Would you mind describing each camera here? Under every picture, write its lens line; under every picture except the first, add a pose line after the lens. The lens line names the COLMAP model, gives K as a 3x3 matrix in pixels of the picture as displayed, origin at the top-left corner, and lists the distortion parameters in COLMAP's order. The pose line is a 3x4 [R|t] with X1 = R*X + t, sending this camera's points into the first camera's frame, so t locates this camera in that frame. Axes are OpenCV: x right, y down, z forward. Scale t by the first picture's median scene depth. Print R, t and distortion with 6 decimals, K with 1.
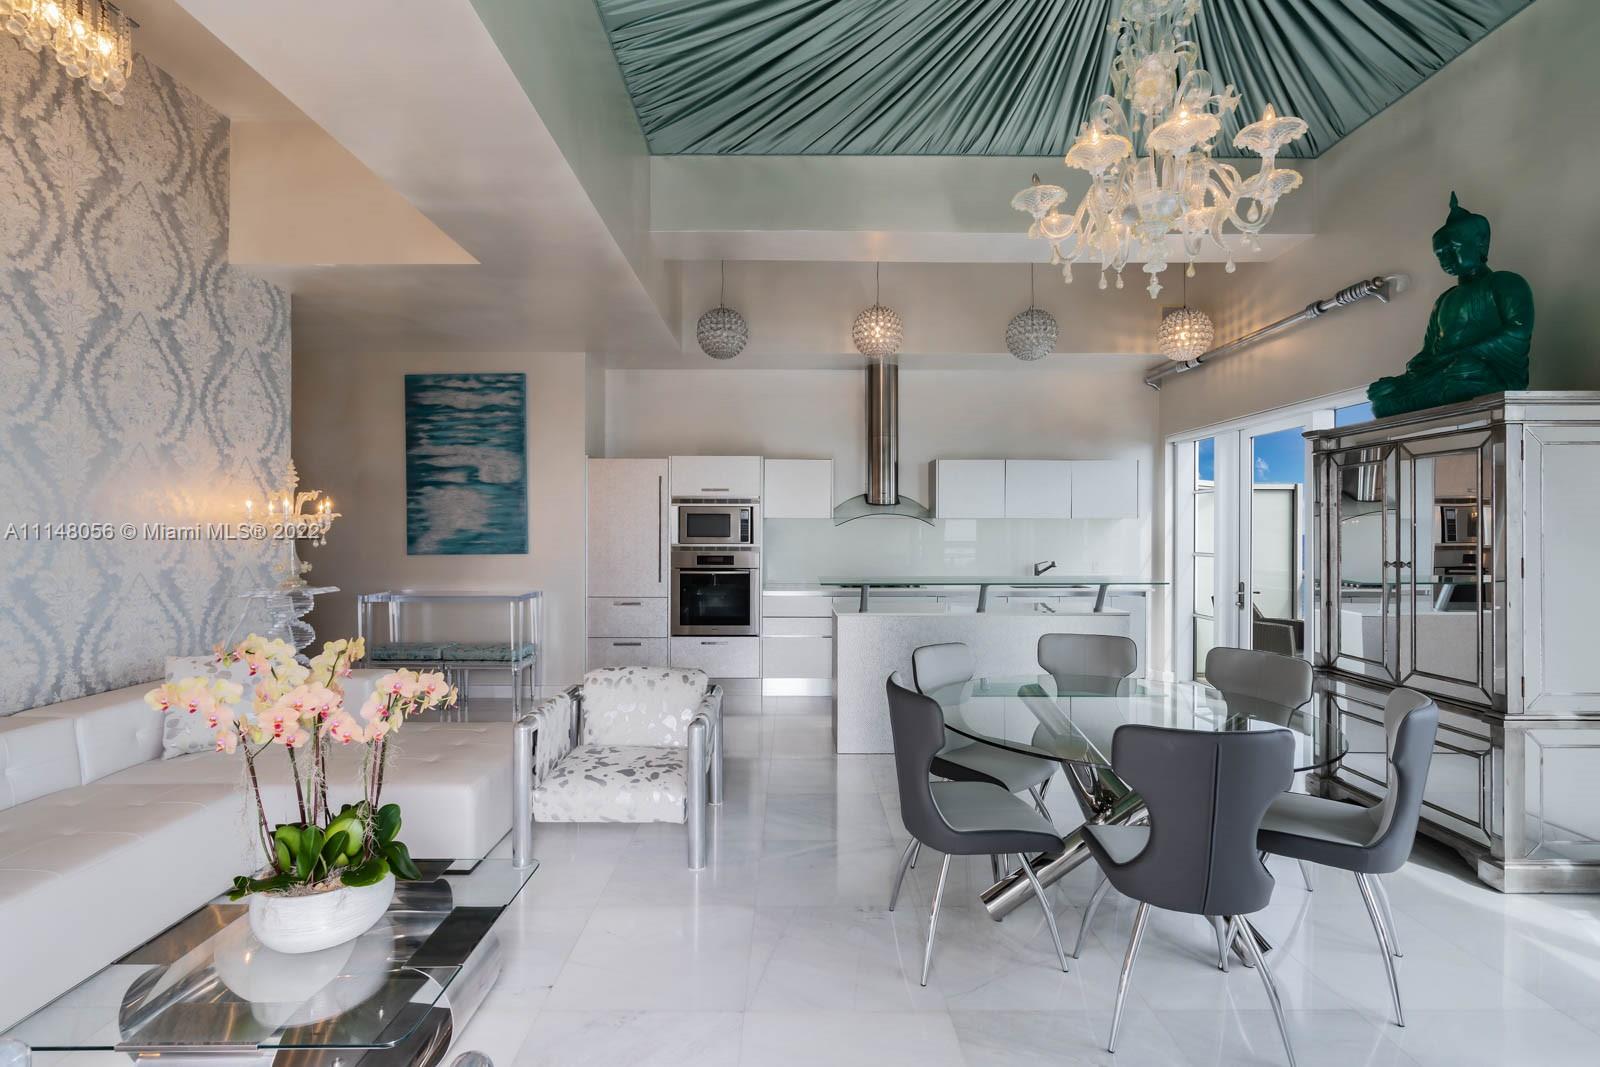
lens RADIAL K [[726.7, 0, 808.0], [0, 726.7, 534.1], [0, 0, 1]] dist [-0.006836, 0.003867]
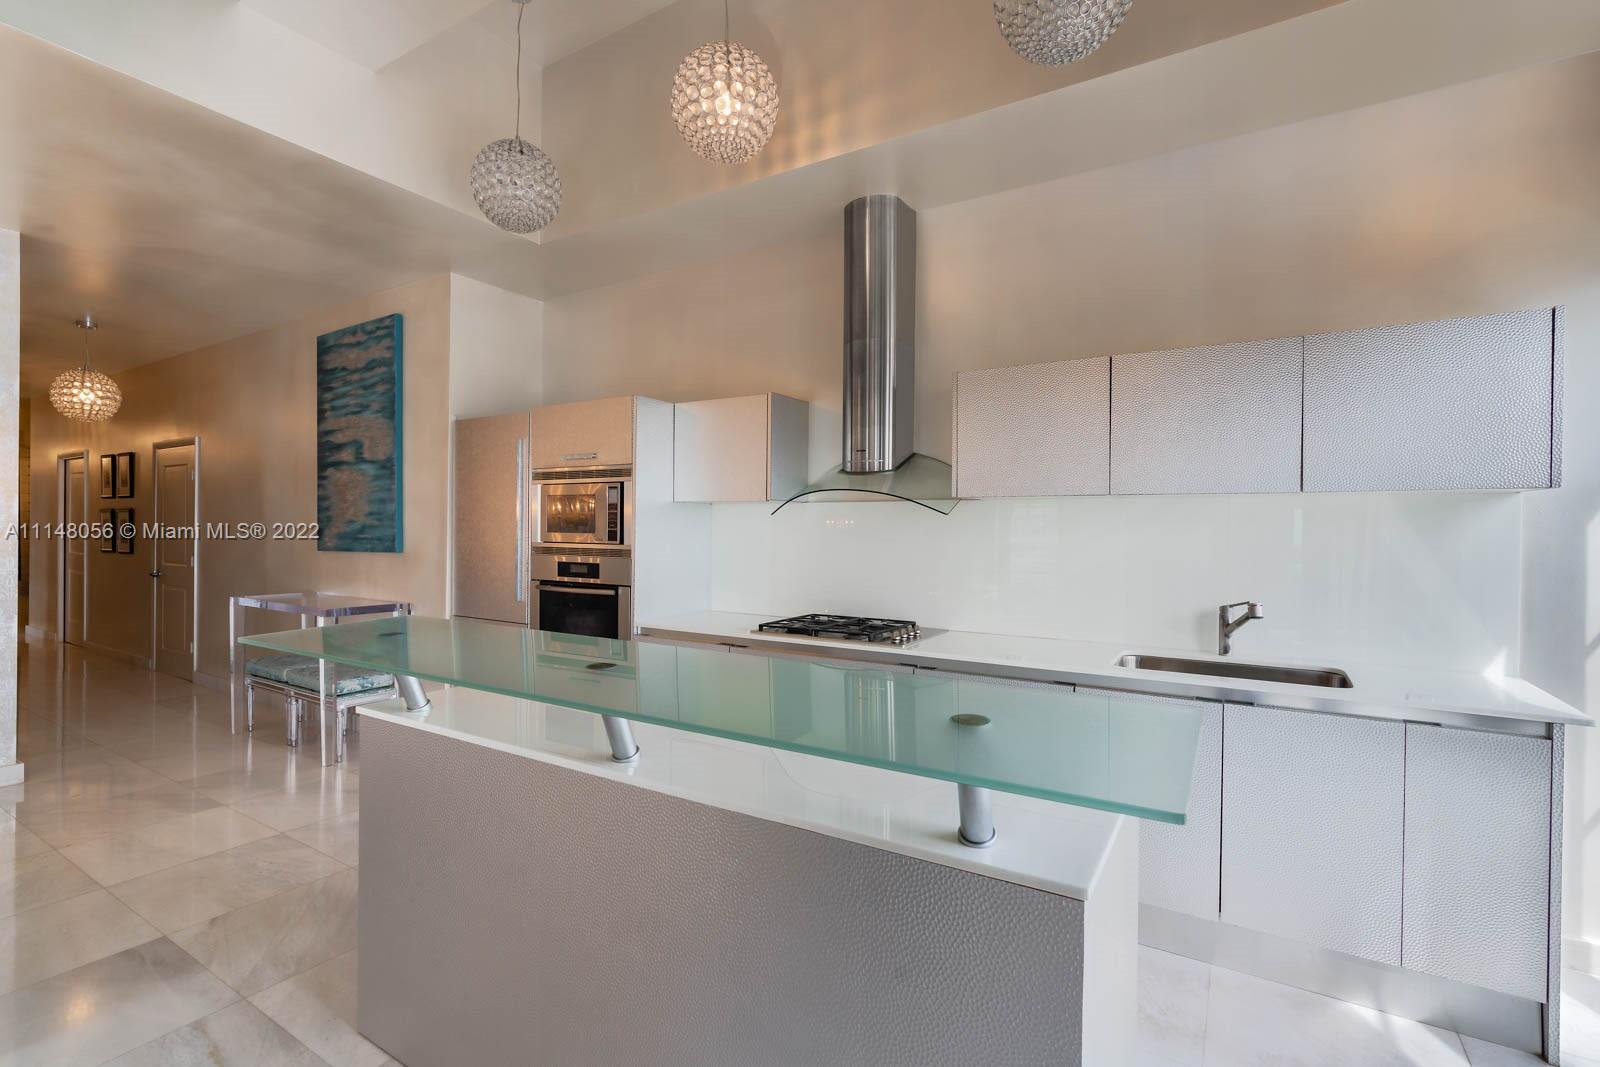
lens RADIAL K [[726.7, 0, 804.3], [0, 726.7, 530.5], [0, 0, 1]] dist [-0.006836, 0.003867]
pose [[0.842750, 0.007198, -0.538258, 0.372976], [-0.008090, 0.999967, 0.000705, 0.000119], [0.538245, 0.003760, 0.842780, 0.592854]]
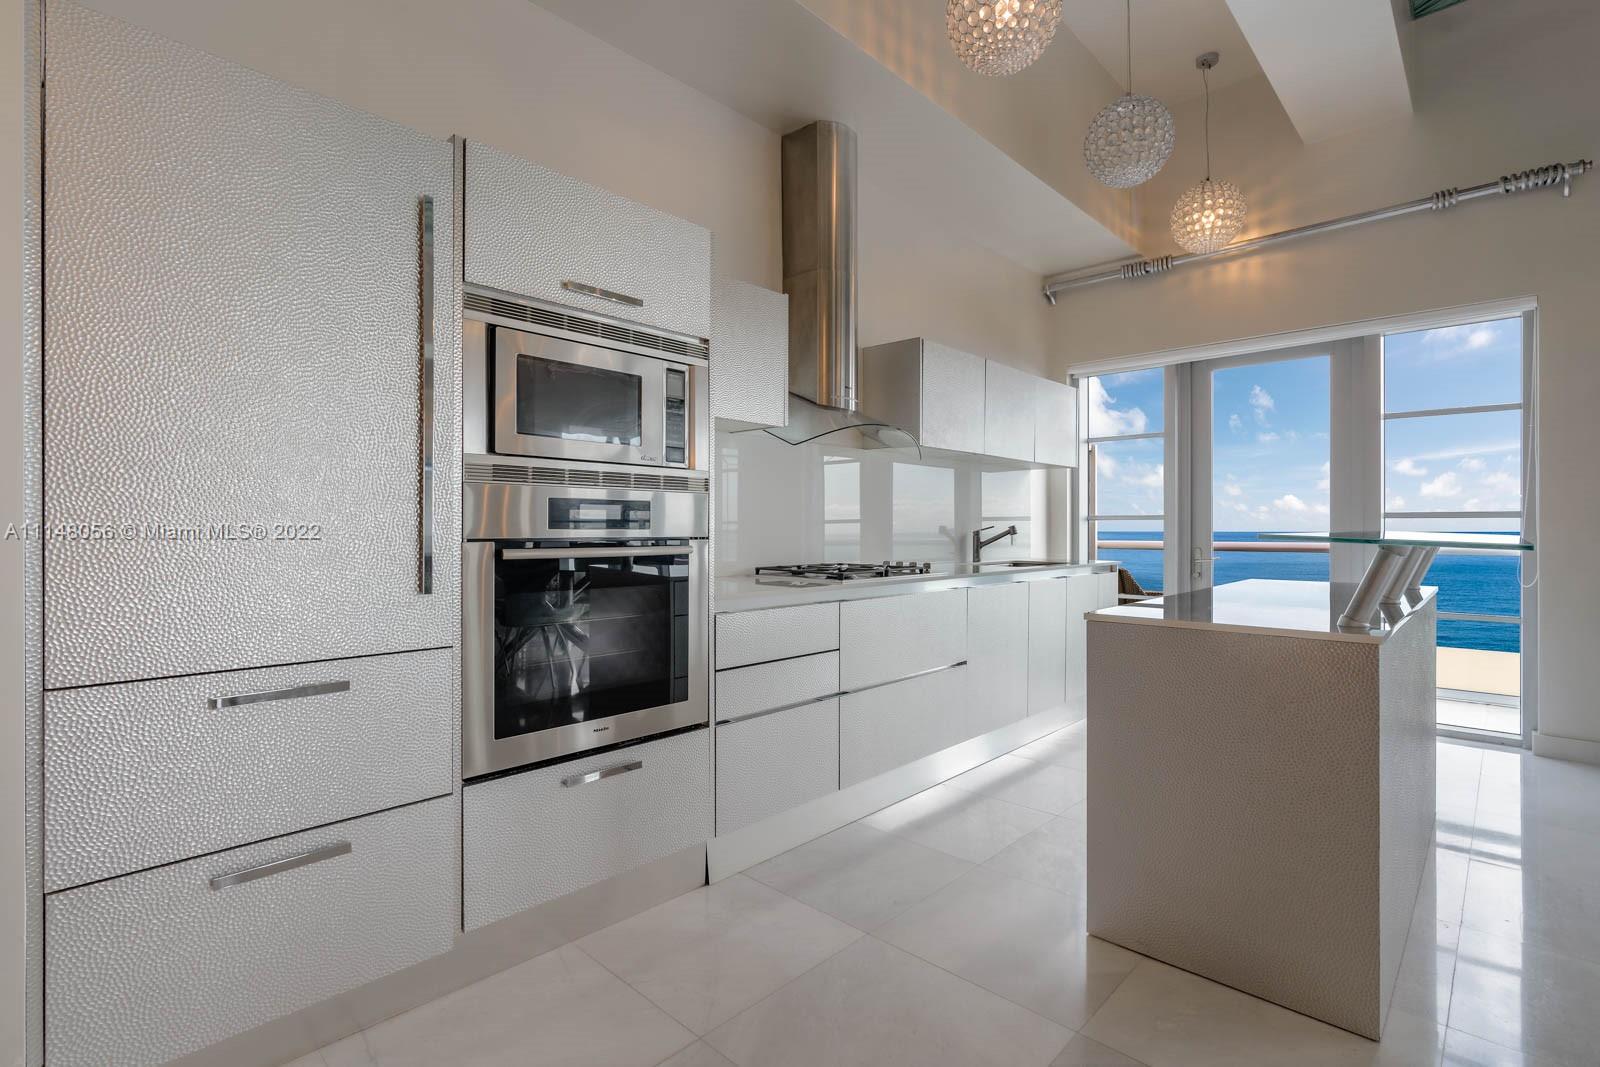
lens RADIAL K [[771.8, 0, 807.2], [0, 771.8, 525.6], [0, 0, 1]] dist [0.000462, 0.000532]
pose [[0.687376, 0.001800, 0.726300, -0.318160], [0.001710, 0.999990, -0.004096, 0.043447], [-0.726300, 0.004058, 0.687366, 0.711653]]
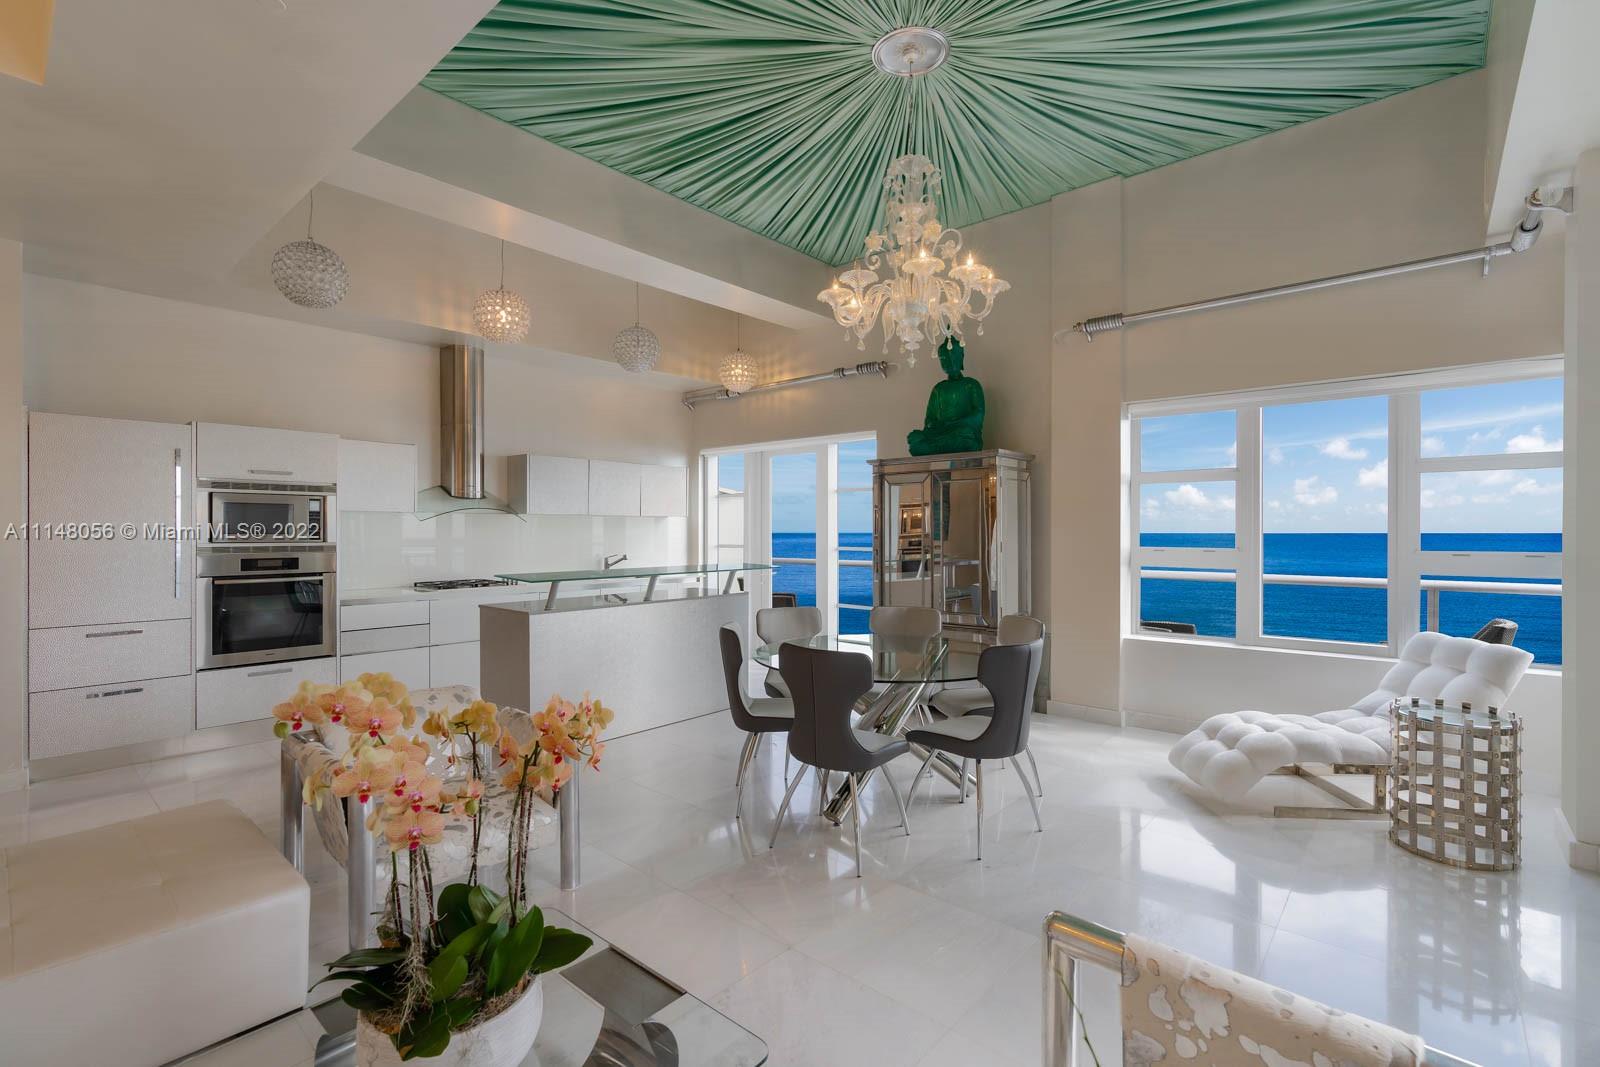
lens RADIAL K [[726.7, 0, 798.2], [0, 726.7, 530.7], [0, 0, 1]] dist [-0.006836, 0.003867]
pose [[0.668617, -0.001111, 0.743606, -0.329329], [0.003363, 0.999993, -0.001530, 0.003638], [-0.743599, 0.003524, 0.668616, 0.075148]]
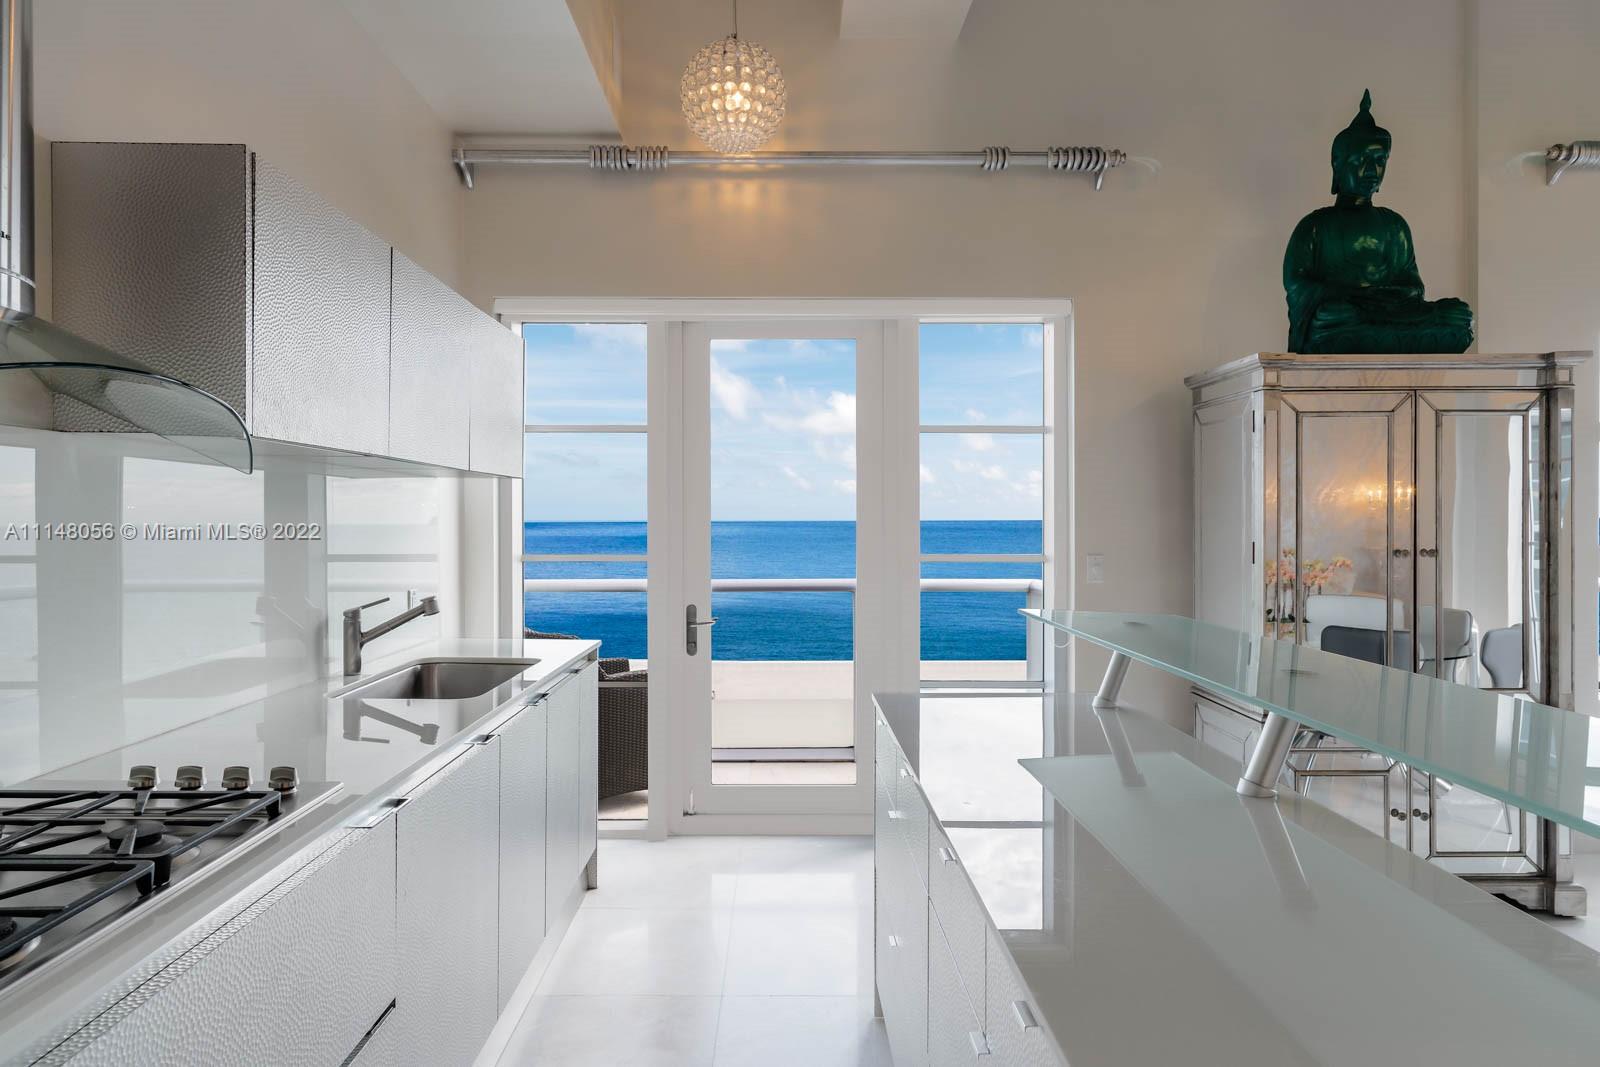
lens RADIAL K [[929.9, 0, 794.8], [0, 929.9, 528.7], [0, 0, 1]] dist [-0.006398, -0.003664]
pose [[-0.000611, -0.010300, 0.999947, -0.085314], [0.002165, 0.999945, 0.010302, 0.003385], [-0.999997, 0.002171, -0.000589, 0.906215]]
